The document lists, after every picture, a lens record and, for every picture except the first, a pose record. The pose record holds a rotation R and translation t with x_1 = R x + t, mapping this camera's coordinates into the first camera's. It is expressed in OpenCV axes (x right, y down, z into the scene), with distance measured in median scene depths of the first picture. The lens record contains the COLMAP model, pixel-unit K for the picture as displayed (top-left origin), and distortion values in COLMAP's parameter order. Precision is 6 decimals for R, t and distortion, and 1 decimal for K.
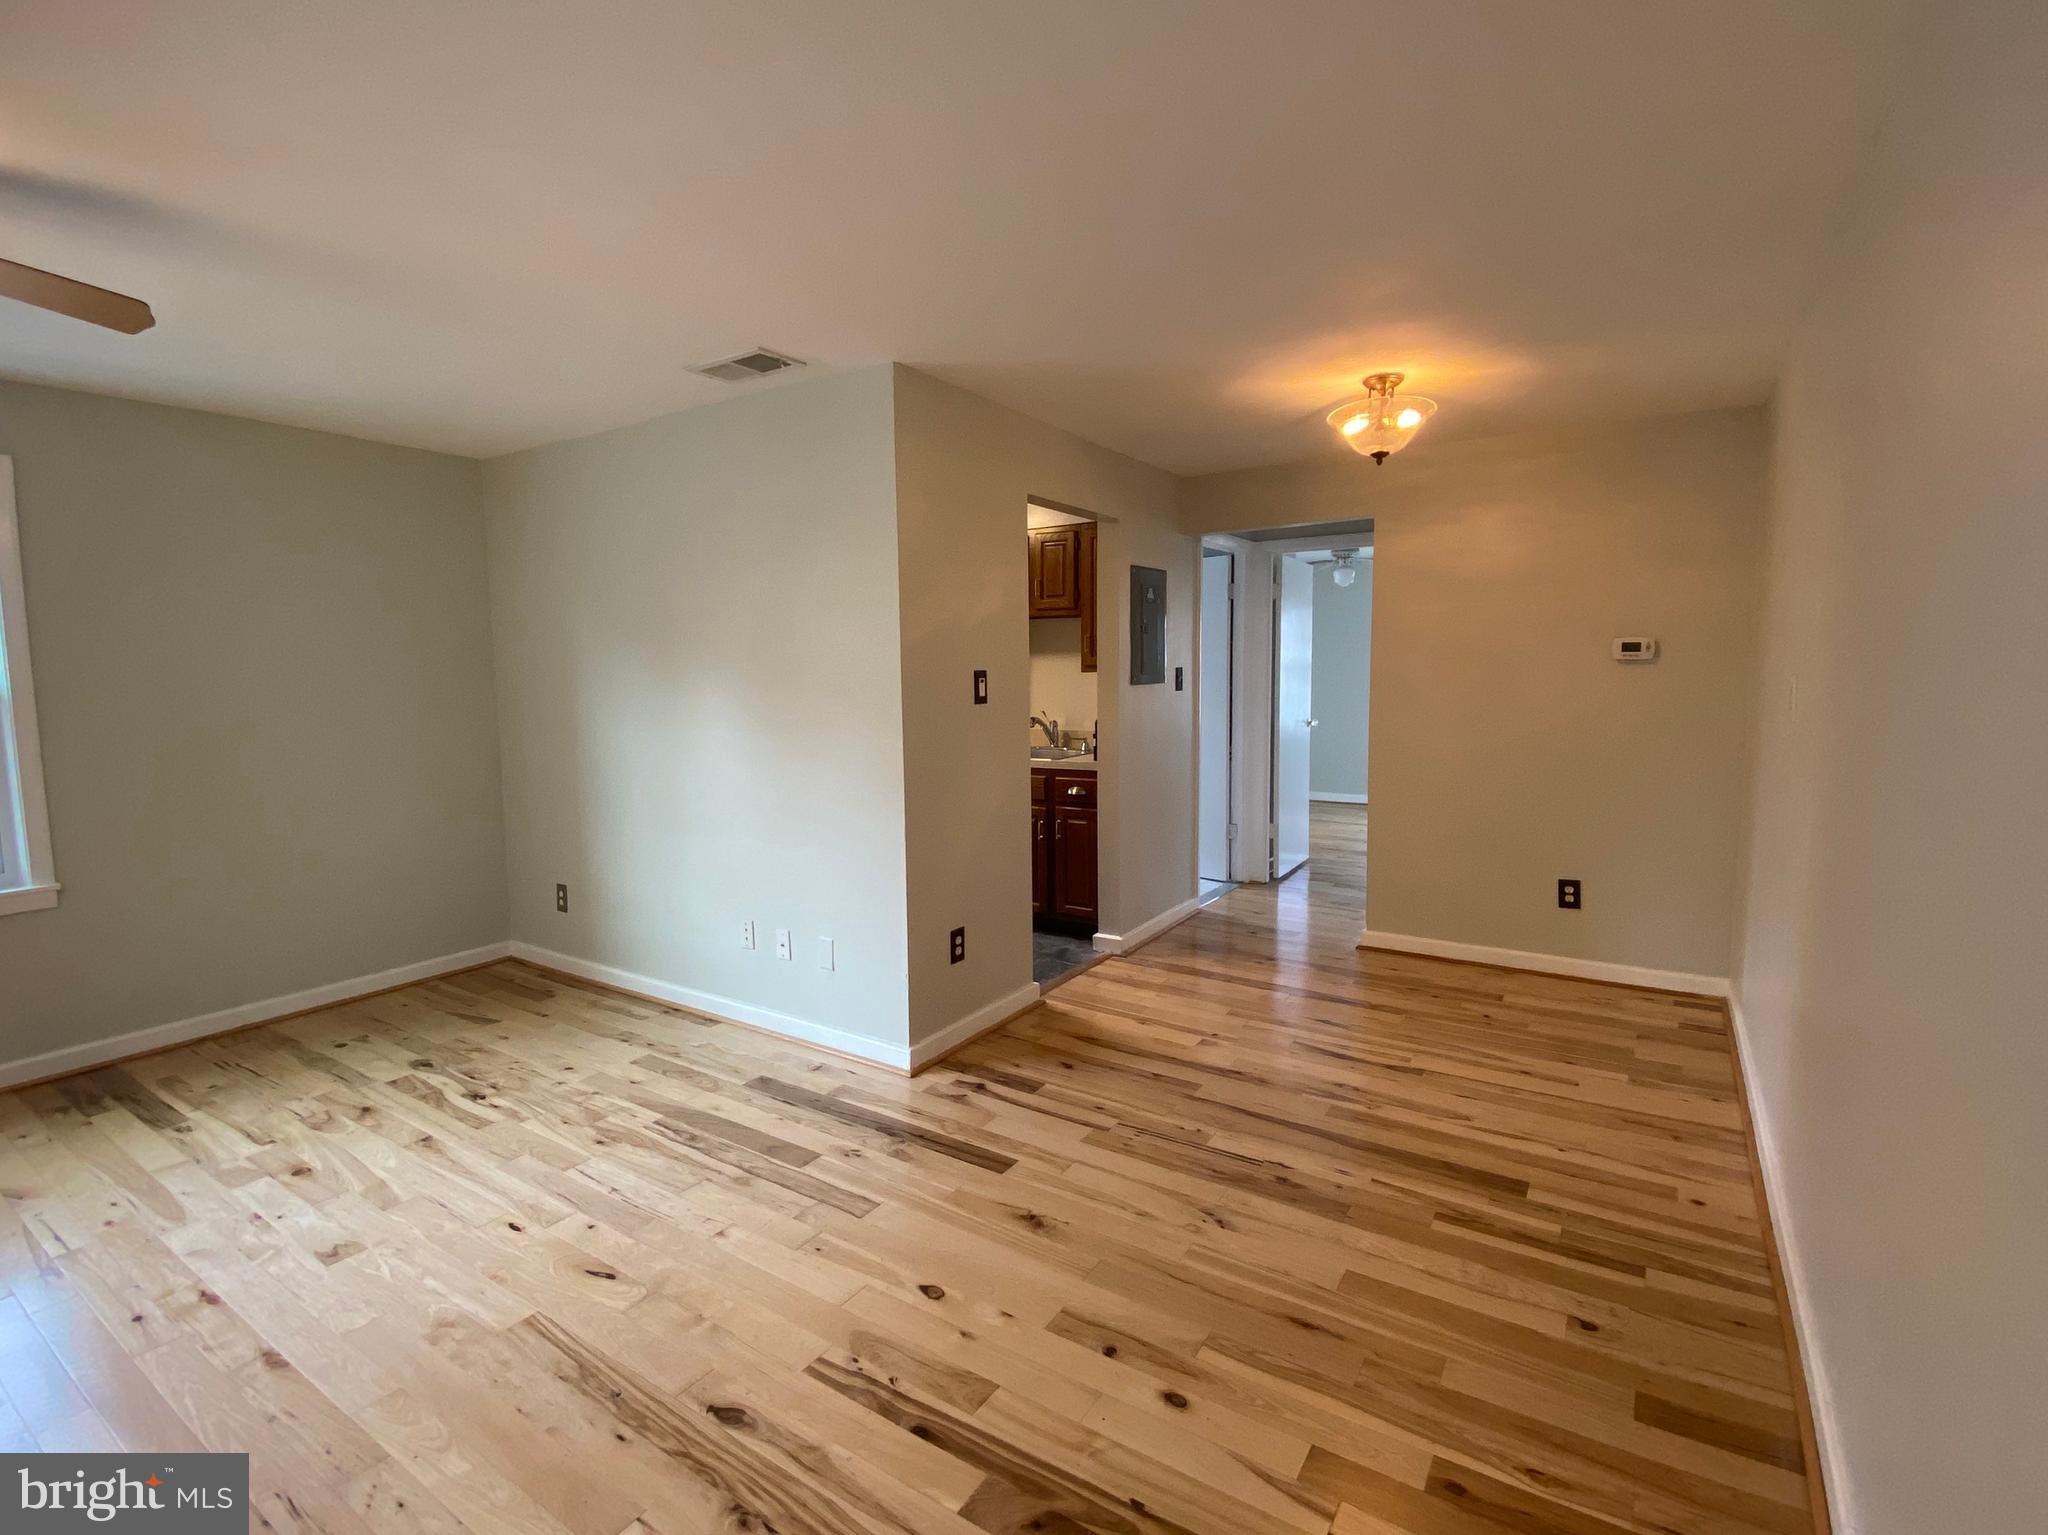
lens RADIAL K [[941.4, 0, 1024.0], [0, 941.4, 767.5], [0, 0, 1]] dist [0.039923, -0.034495]
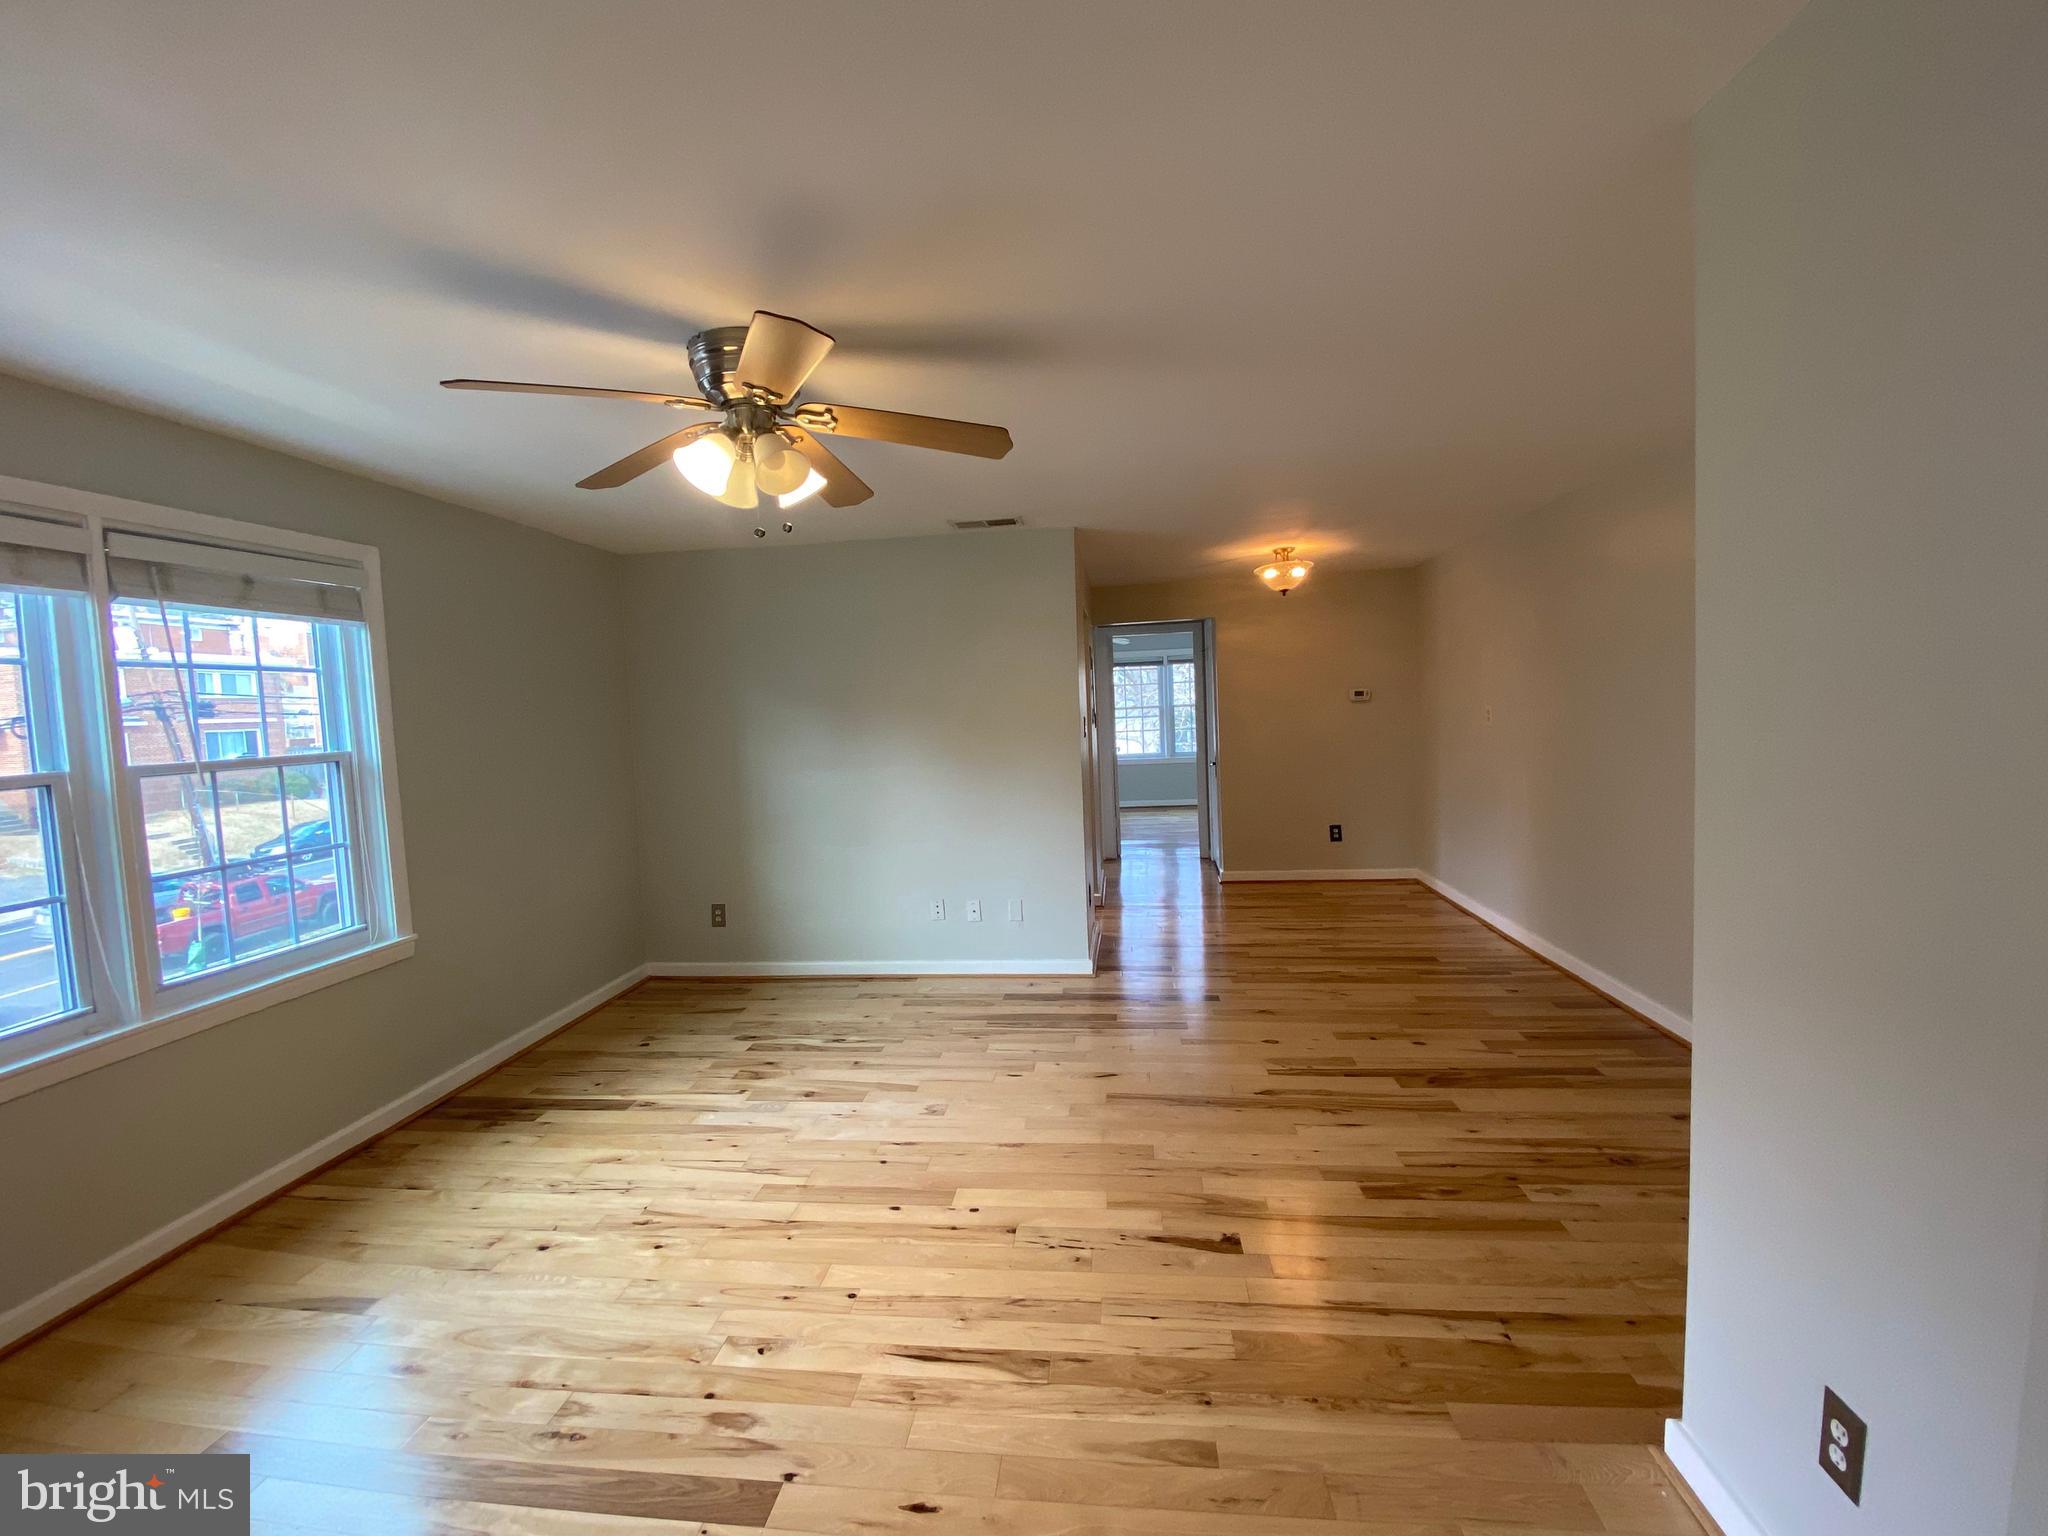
lens RADIAL K [[852.4, 0, 1020.9], [0, 852.4, 757.2], [0, 0, 1]] dist [0.027916, -0.023728]
pose [[0.895050, -0.053001, 0.442806, -0.851827], [0.078052, 0.996205, -0.038528, 0.011137], [-0.439083, 0.069046, 0.895789, -0.230248]]
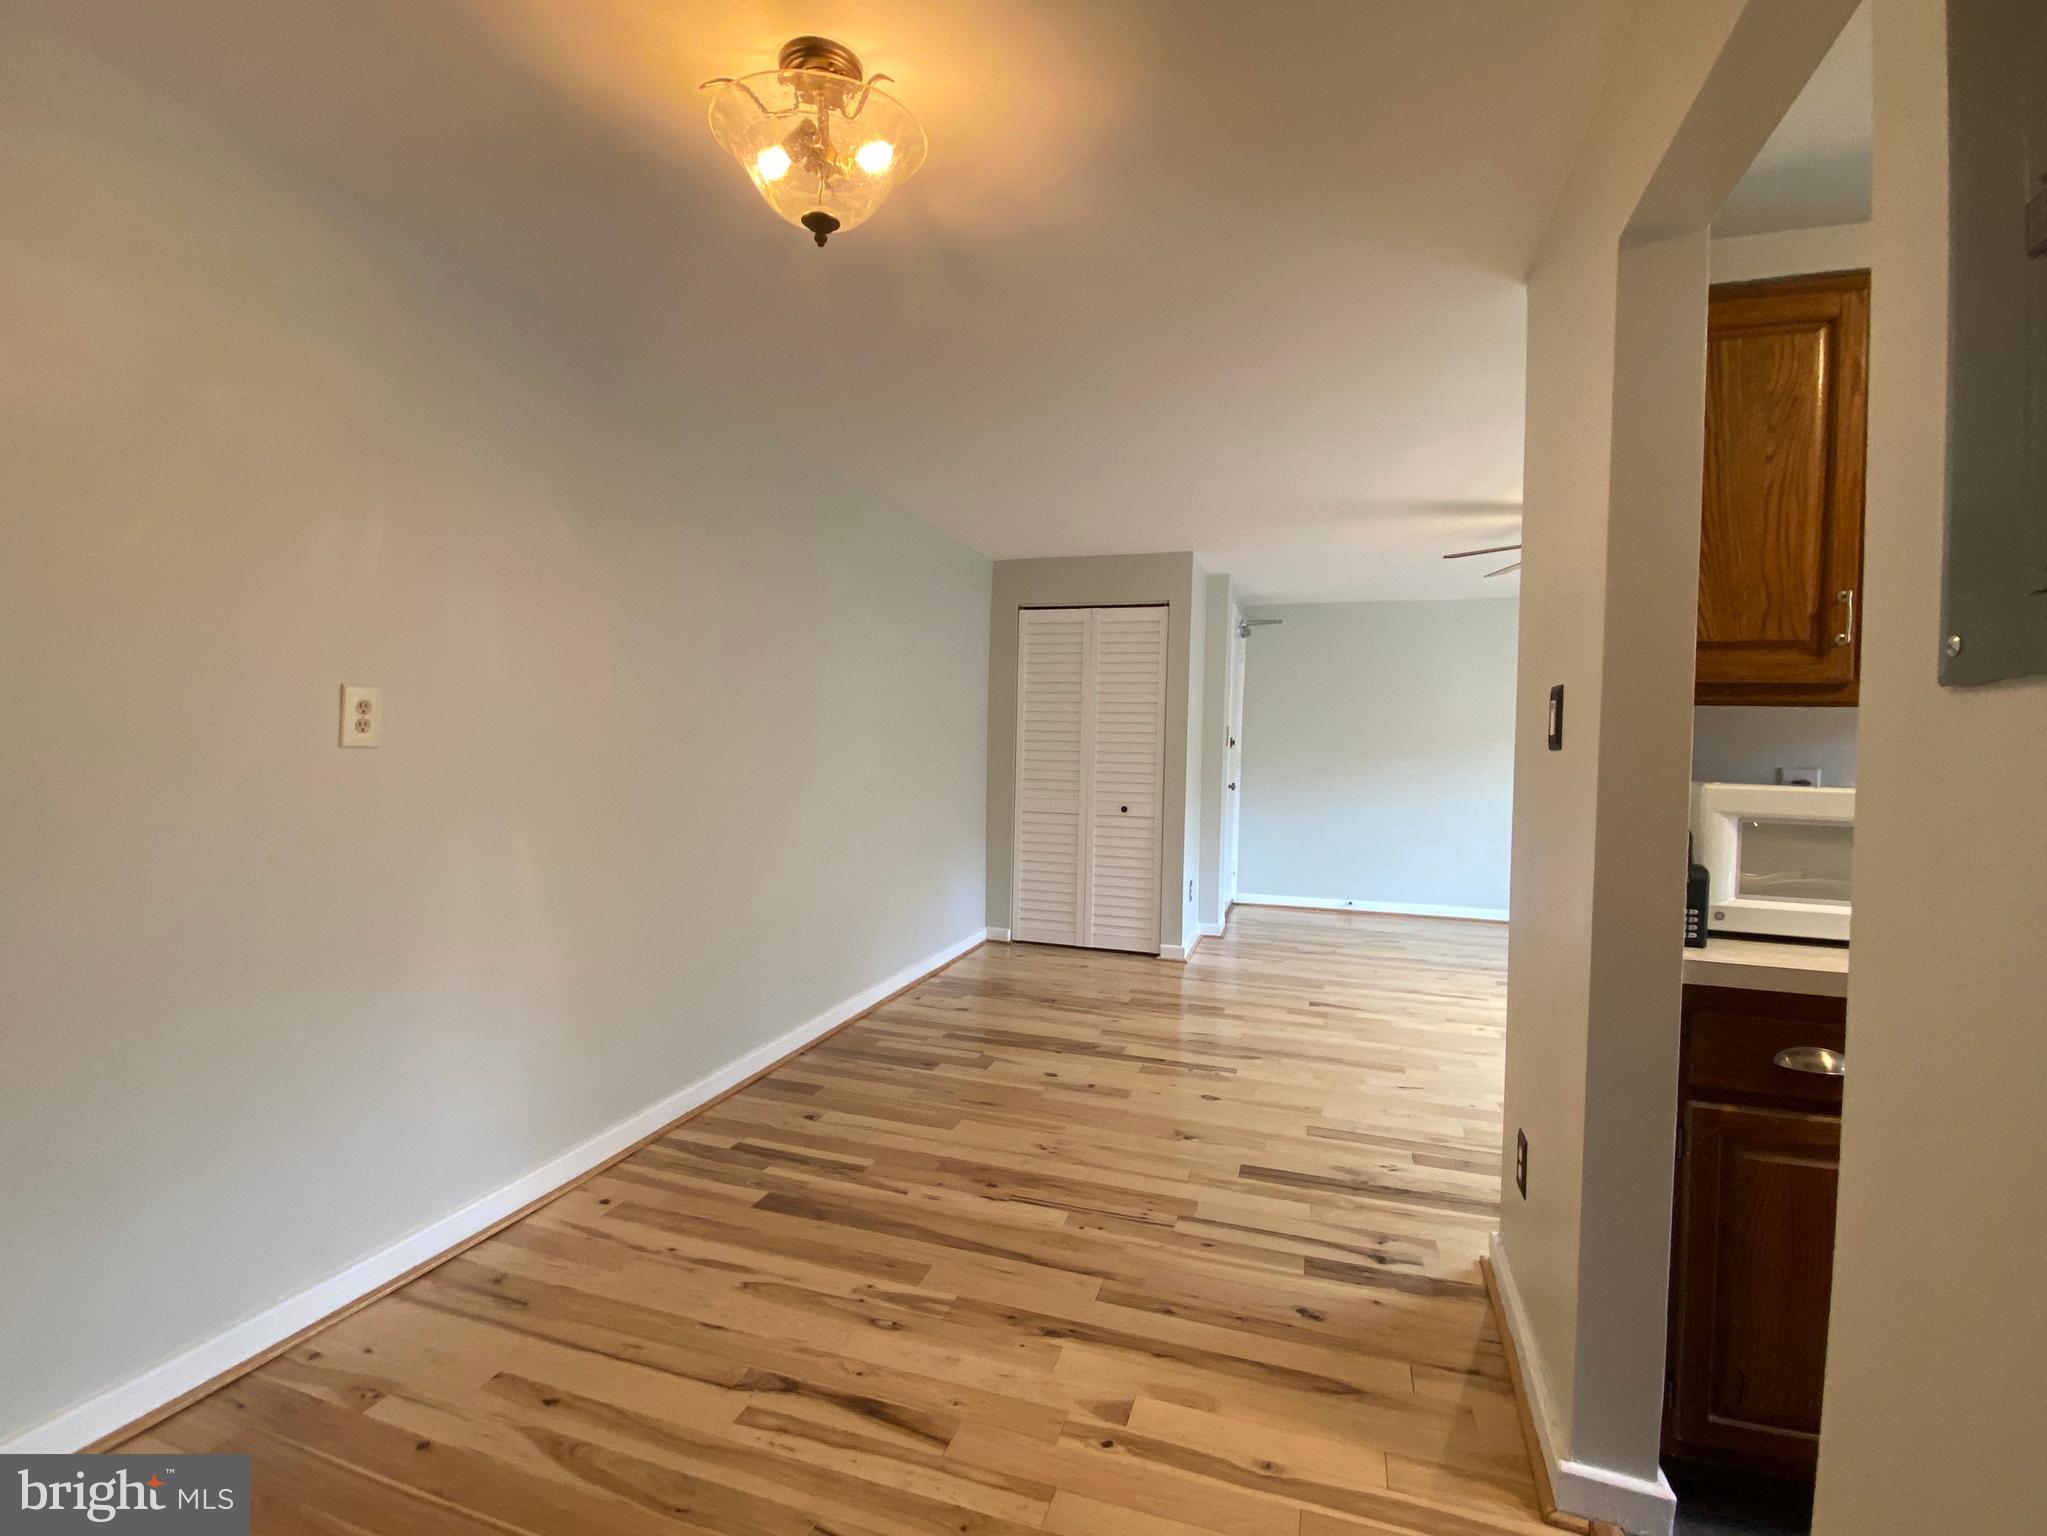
lens RADIAL K [[940.9, 0, 1023.5], [0, 940.9, 768.0], [0, 0, 1]] dist [0.039923, -0.034495]
pose [[-0.965468, -0.003413, -0.260498, 0.419868], [-0.040002, 0.989998, 0.135288, -0.134715], [0.257431, 0.141037, -0.955949, 1.594096]]
